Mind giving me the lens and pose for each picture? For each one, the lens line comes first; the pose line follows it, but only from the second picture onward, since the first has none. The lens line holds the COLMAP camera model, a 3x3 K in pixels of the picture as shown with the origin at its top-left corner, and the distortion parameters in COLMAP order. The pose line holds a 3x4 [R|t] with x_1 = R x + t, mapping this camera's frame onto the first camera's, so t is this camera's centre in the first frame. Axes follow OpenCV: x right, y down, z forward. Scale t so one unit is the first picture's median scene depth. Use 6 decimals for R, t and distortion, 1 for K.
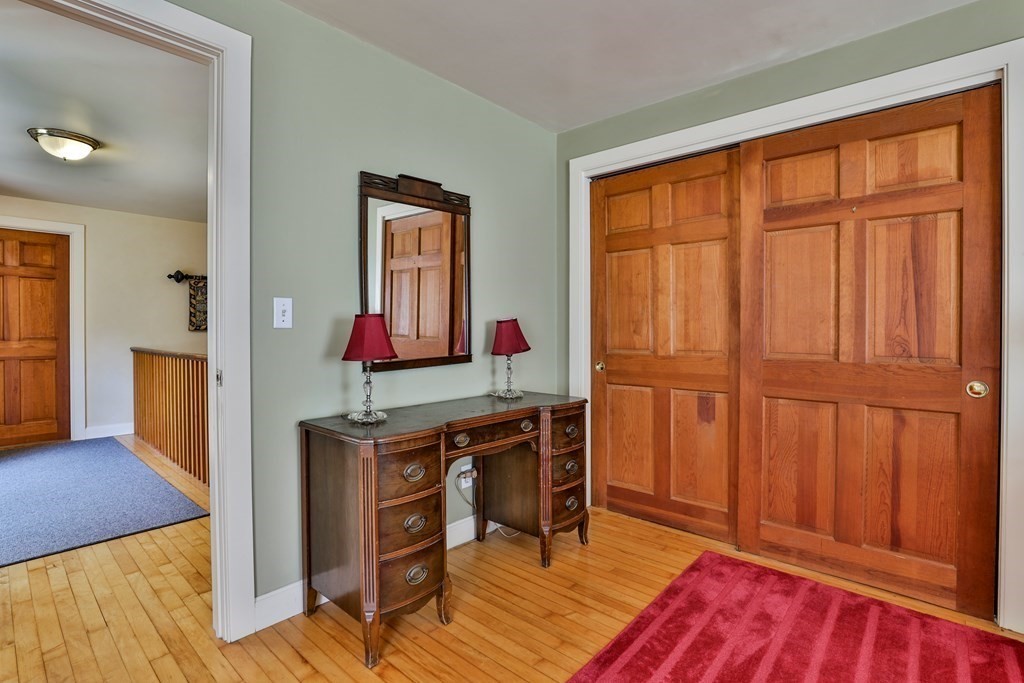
lens RADIAL K [[497.0, 0, 510.9], [0, 497.0, 337.4], [0, 0, 1]] dist [-0.004147, 0.002878]
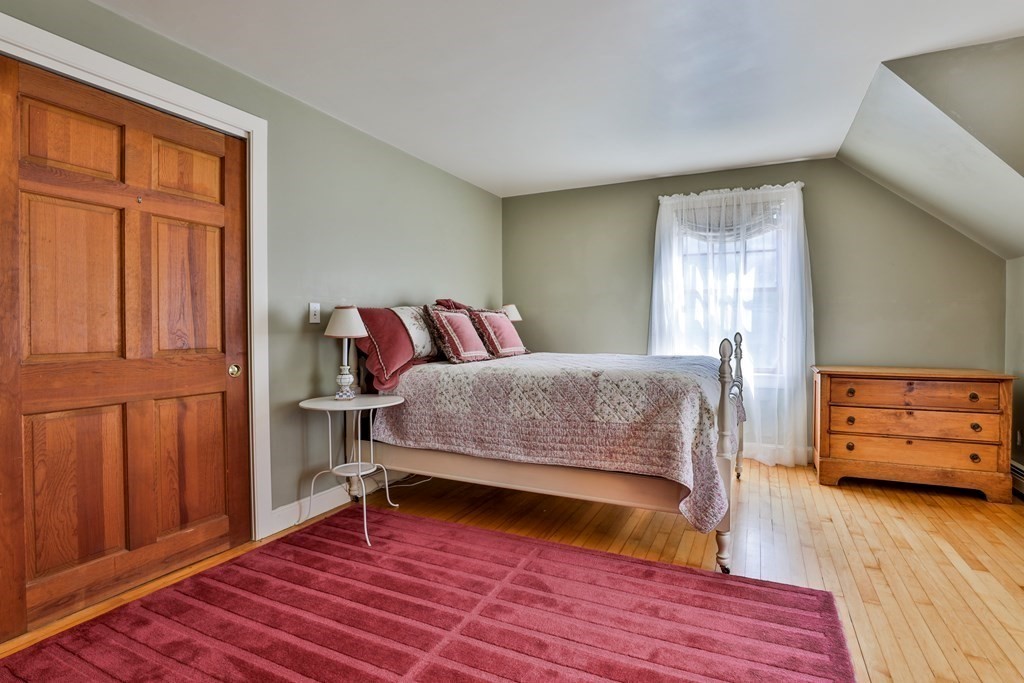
lens RADIAL K [[497.0, 0, 512.5], [0, 497.0, 334.1], [0, 0, 1]] dist [-0.004147, 0.002878]
pose [[-0.240315, -0.018670, 0.970515, -0.436676], [0.017603, 0.999567, 0.023588, -0.006699], [-0.970535, 0.022753, -0.239882, 0.544399]]
